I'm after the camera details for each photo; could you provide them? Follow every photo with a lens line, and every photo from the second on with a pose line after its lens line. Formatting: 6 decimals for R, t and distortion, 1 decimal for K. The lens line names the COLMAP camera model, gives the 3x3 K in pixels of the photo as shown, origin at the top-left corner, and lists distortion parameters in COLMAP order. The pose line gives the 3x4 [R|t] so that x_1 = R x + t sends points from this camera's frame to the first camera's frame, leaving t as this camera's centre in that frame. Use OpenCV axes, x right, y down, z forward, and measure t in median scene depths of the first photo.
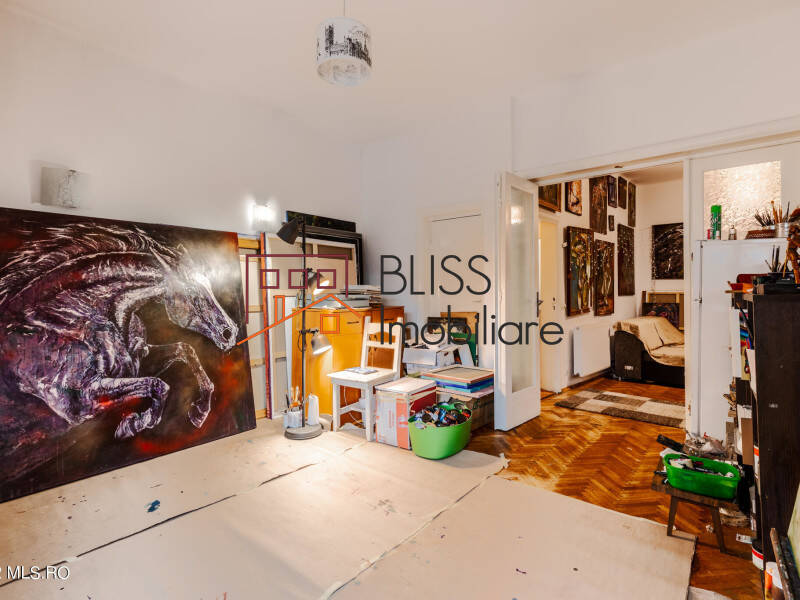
lens RADIAL K [[409.5, 0, 400.6], [0, 409.5, 295.1], [0, 0, 1]] dist [0.000636, -0.000096]
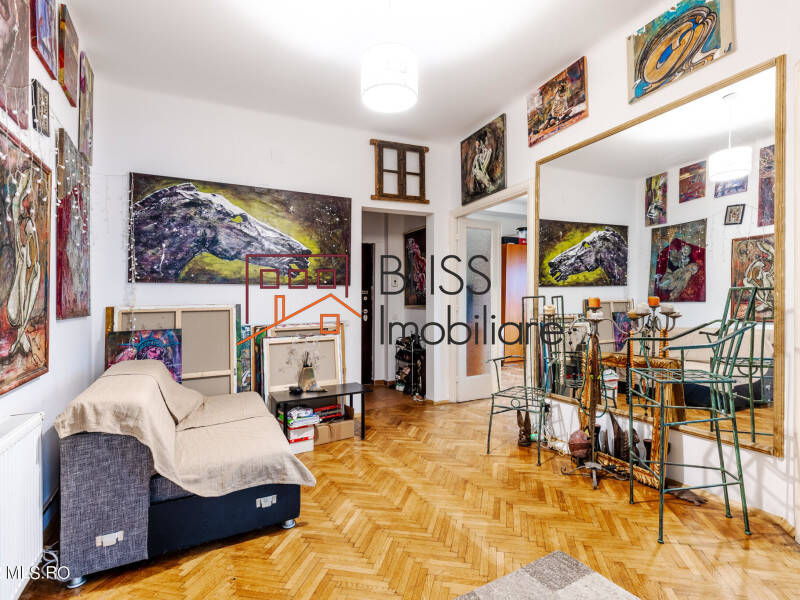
lens RADIAL K [[409.5, 0, 400.6], [0, 409.5, 295.1], [0, 0, 1]] dist [0.000636, -0.000096]
pose [[0.315106, 0.014460, 0.948946, 0.261828], [0.018679, 0.999596, -0.021435, -0.007107], [-0.948873, 0.024480, 0.314709, 0.557416]]
